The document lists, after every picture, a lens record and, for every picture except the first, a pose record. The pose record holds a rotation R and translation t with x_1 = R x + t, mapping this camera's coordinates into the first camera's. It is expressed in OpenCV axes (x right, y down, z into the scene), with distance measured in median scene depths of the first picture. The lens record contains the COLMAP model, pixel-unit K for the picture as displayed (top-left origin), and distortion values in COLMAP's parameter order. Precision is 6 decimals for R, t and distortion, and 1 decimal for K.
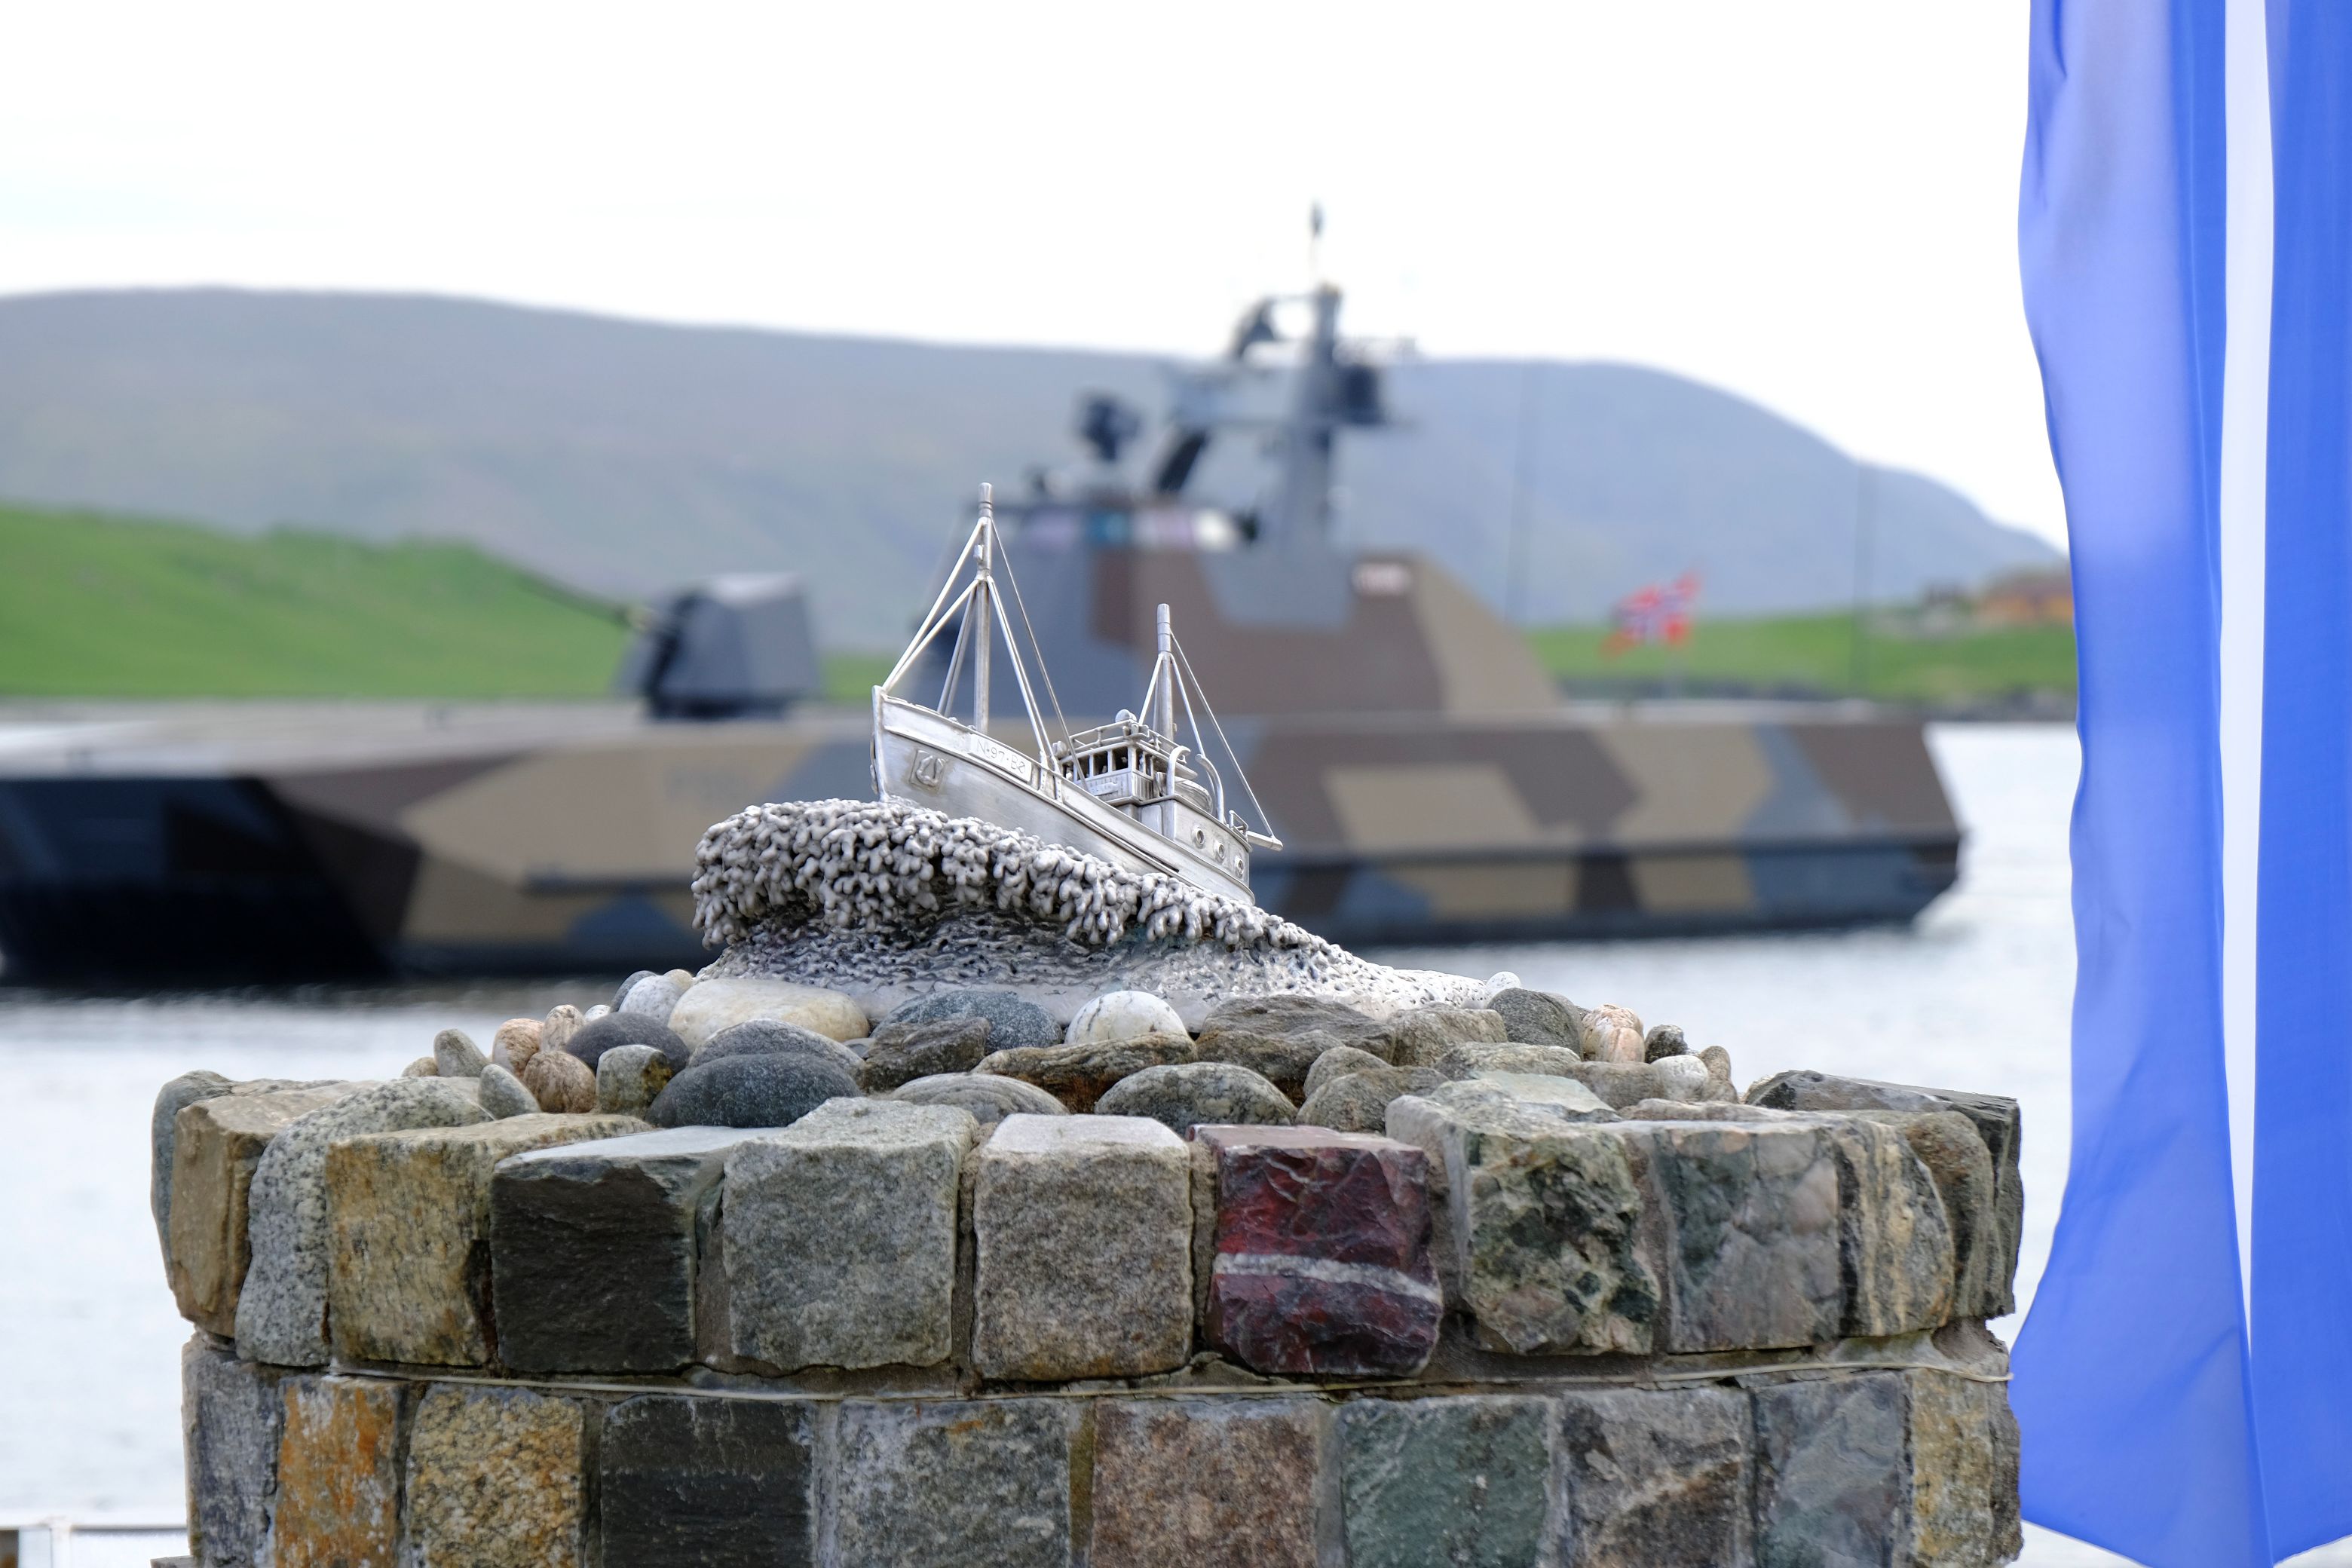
lens RADIAL K [[2863.9, 0, 1176.0], [0, 2863.9, 784.0], [0, 0, 1]] dist [-0.001380, 0.067764]
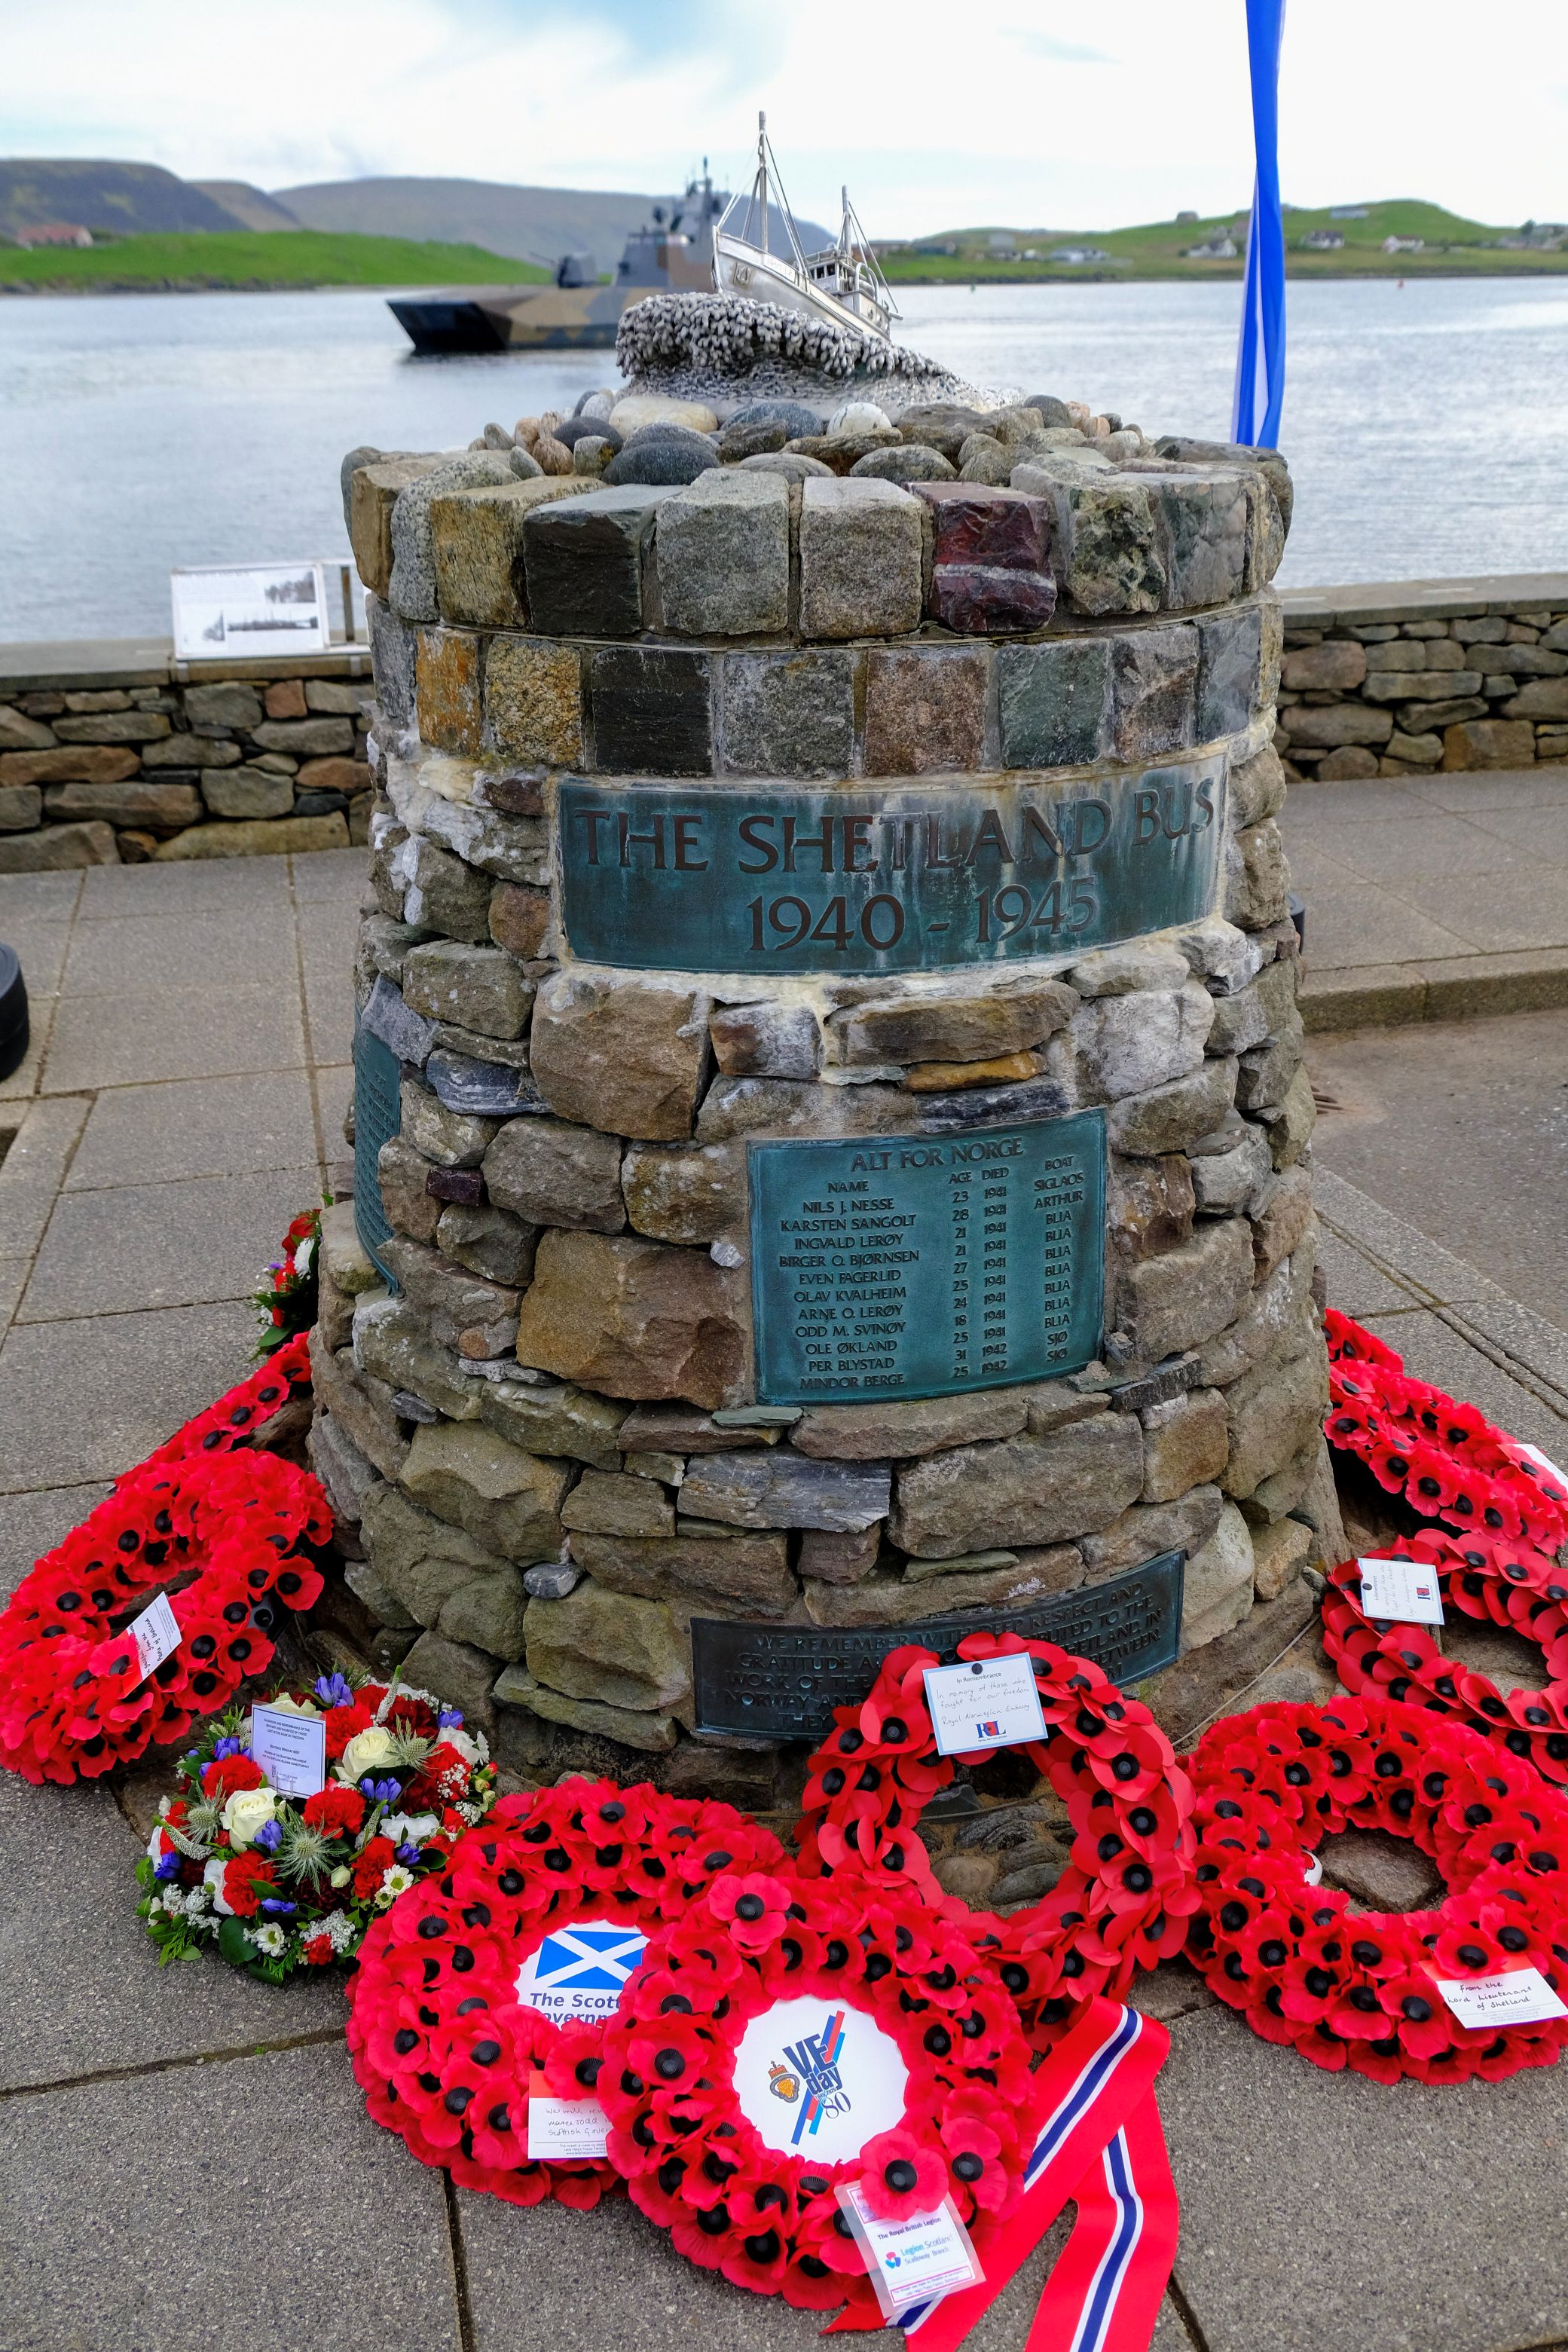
lens RADIAL K [[2863.7, 0, 913.6], [0, 2863.7, 1176.4], [0, 0, 1]] dist [-0.001380, 0.067764]
pose [[0.993567, 0.023747, -0.110731, 0.213190], [0.011534, 0.951466, 0.307537, -0.017016], [0.112660, -0.306836, 0.945071, -0.791514]]
